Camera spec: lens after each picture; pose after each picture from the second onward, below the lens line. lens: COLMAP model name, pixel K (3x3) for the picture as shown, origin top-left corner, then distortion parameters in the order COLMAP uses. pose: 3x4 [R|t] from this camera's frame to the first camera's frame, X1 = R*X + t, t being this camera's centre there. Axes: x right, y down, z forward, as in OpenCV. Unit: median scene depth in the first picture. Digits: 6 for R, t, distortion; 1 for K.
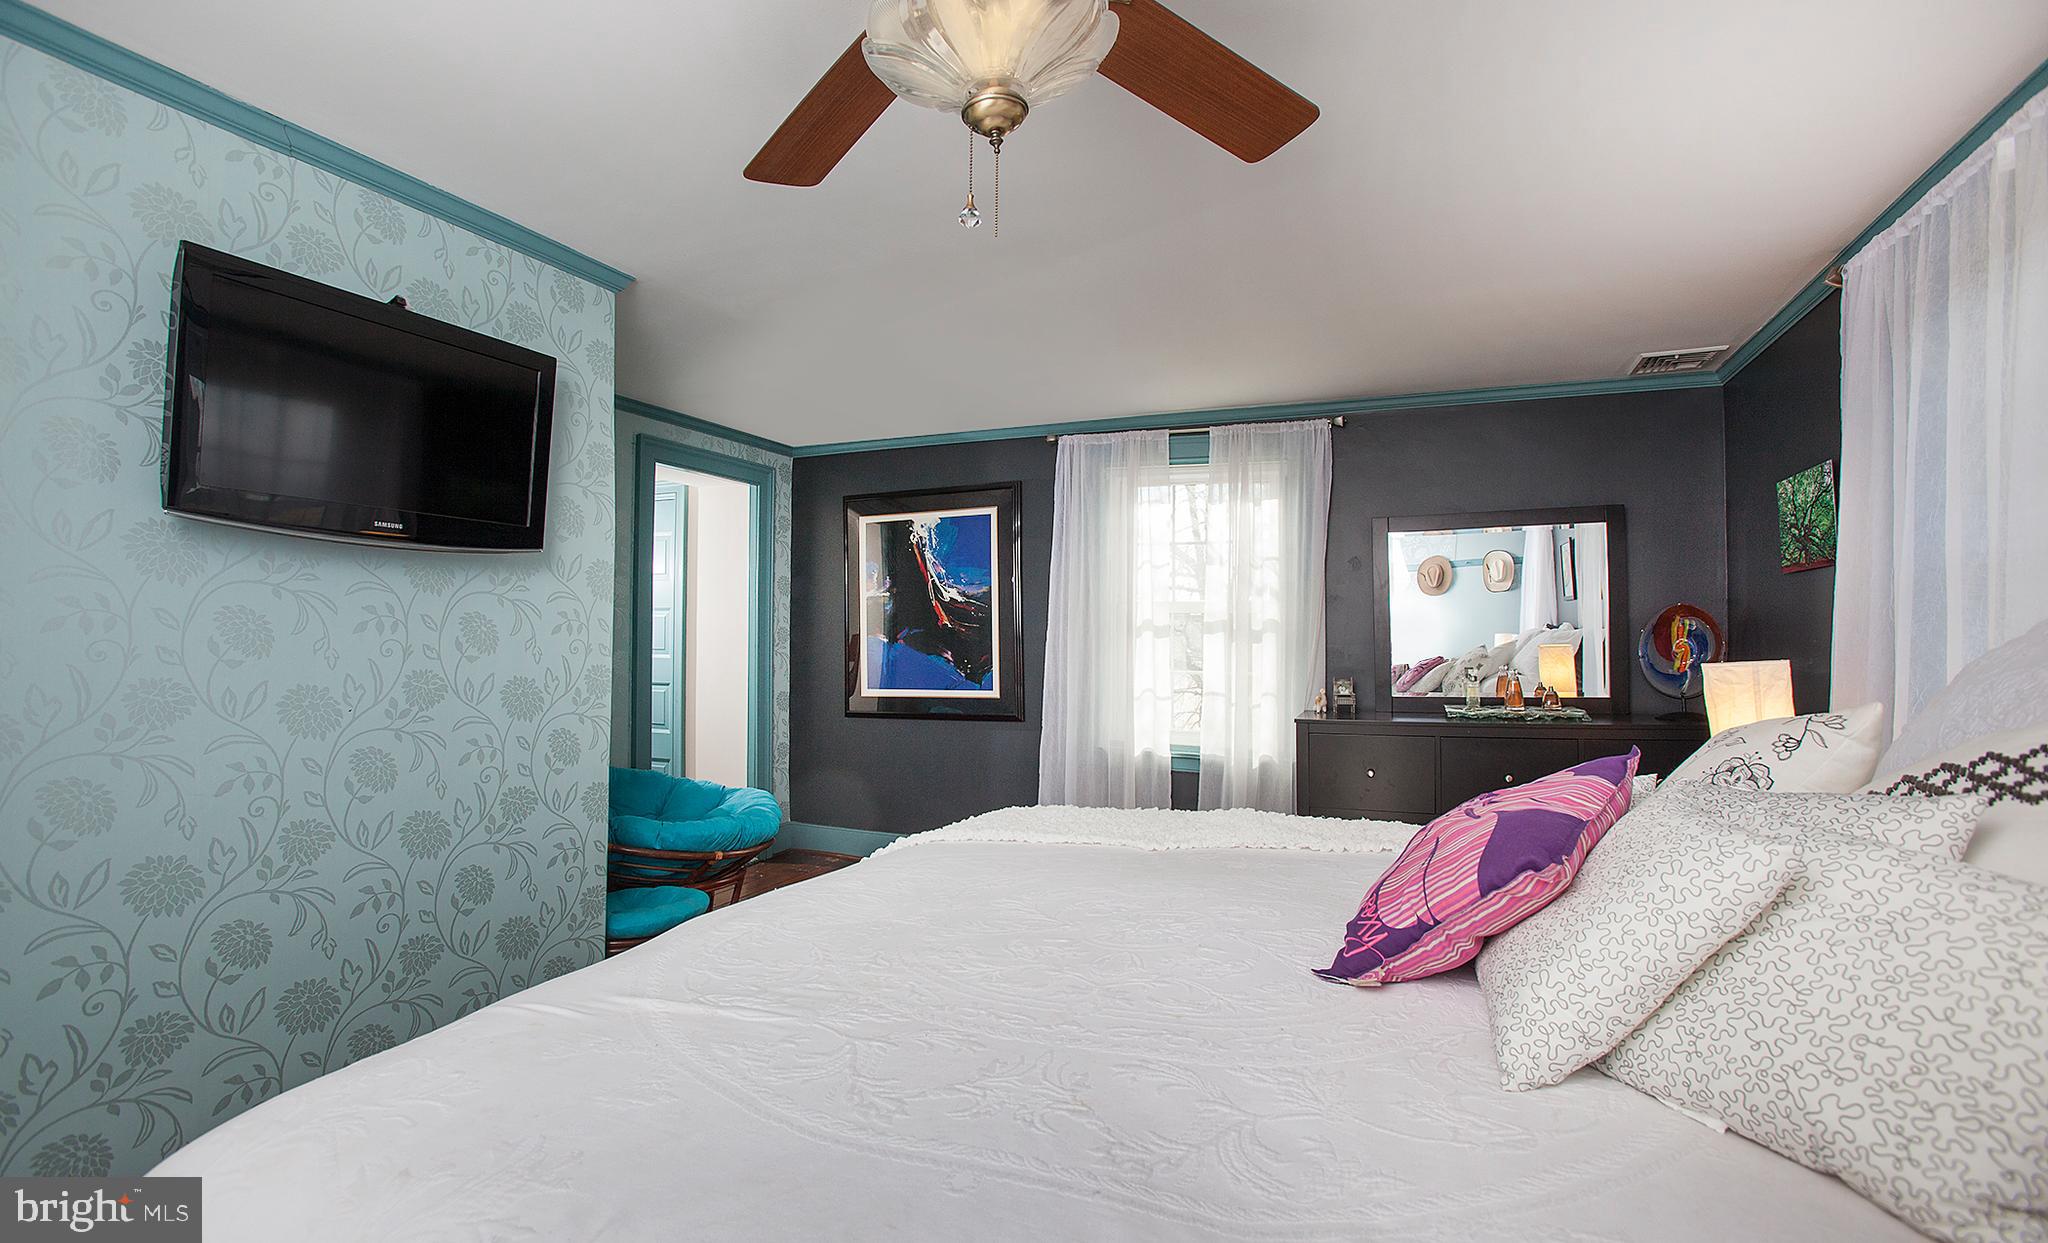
lens RADIAL K [[962.1, 0, 1029.3], [0, 962.1, 627.5], [0, 0, 1]] dist [-0.000421, 0.016109]
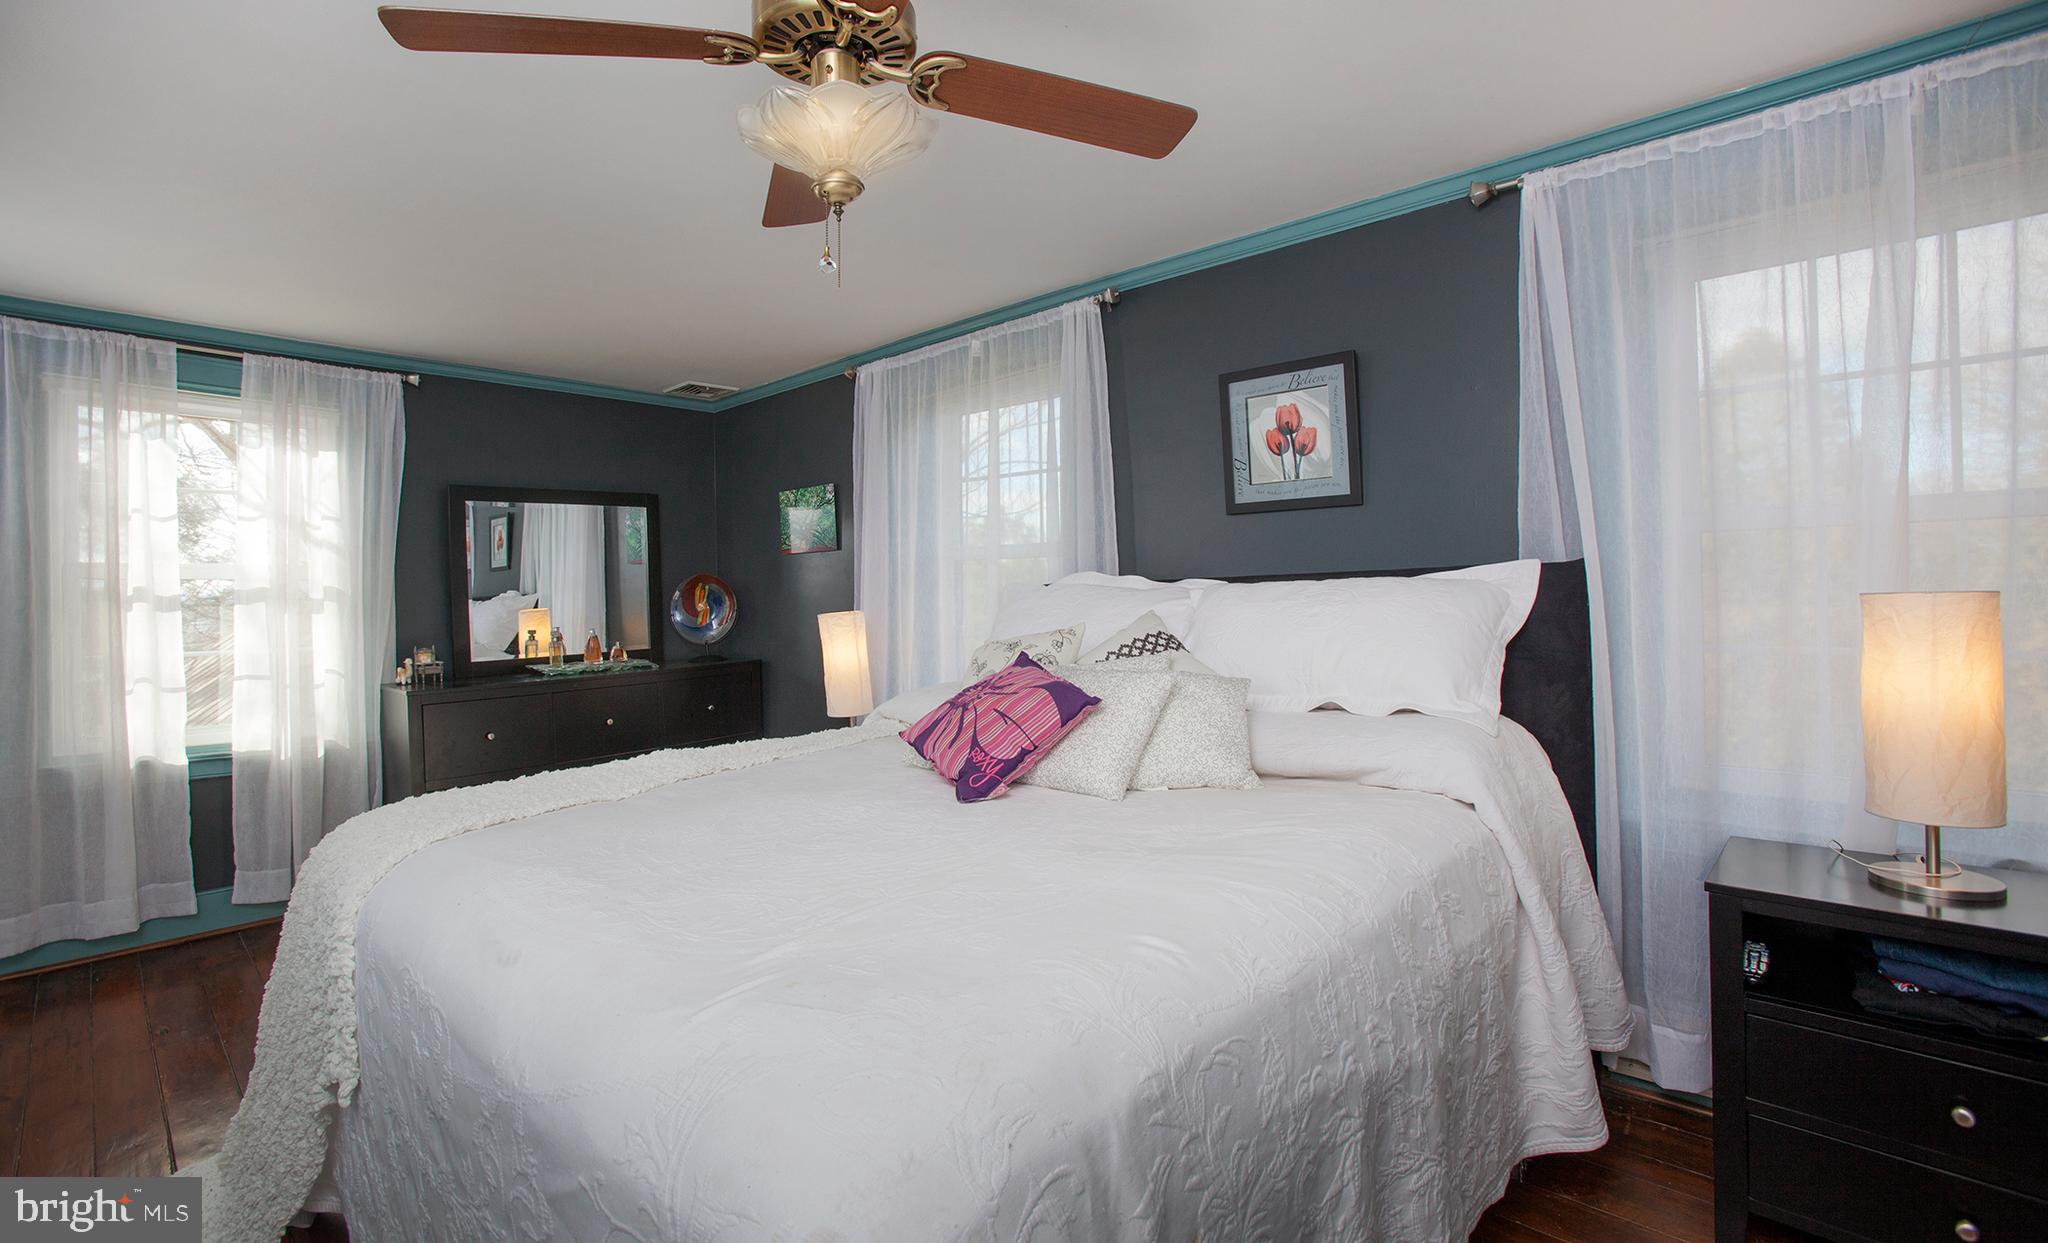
lens RADIAL K [[944.4, 0, 1033.8], [0, 944.4, 606.0], [0, 0, 1]] dist [-0.054469, 0.025253]
pose [[0.369540, -0.020000, 0.928999, -0.302347], [0.011254, 0.999791, 0.017048, 0.002111], [-0.929147, 0.004155, 0.369688, 0.084241]]
